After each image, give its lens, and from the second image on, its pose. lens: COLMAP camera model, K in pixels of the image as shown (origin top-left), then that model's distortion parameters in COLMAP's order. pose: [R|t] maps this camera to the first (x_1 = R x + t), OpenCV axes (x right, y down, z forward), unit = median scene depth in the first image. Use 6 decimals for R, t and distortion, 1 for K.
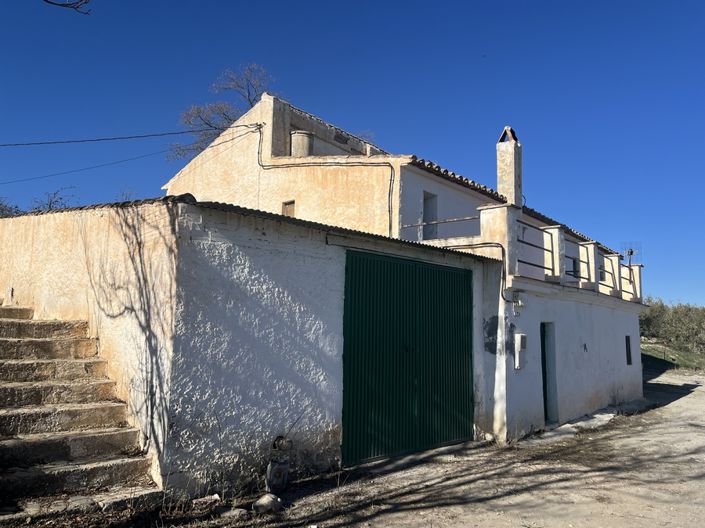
lens RADIAL K [[539.3, 0, 350.1], [0, 539.3, 260.6], [0, 0, 1]] dist [0.102615, -0.147085]
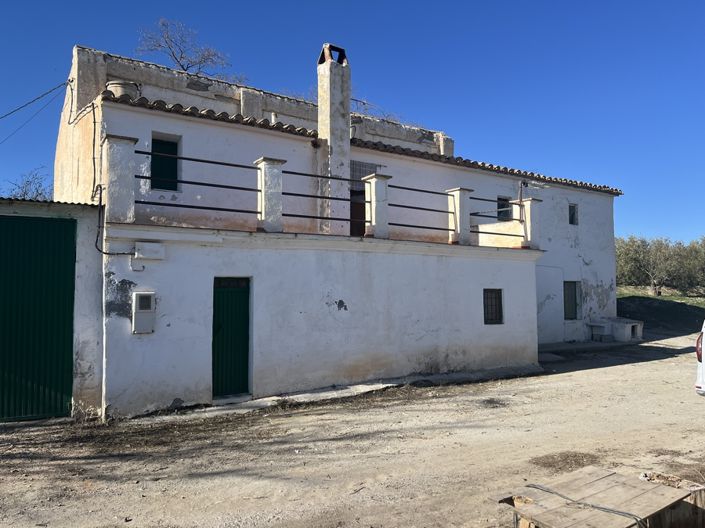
lens RADIAL K [[539.3, 0, 350.1], [0, 539.3, 260.6], [0, 0, 1]] dist [0.102615, -0.147085]
pose [[0.953779, -0.041551, -0.297622, 0.576405], [0.061903, 0.996320, 0.059283, 0.037553], [0.294063, -0.074966, 0.952842, 0.200300]]
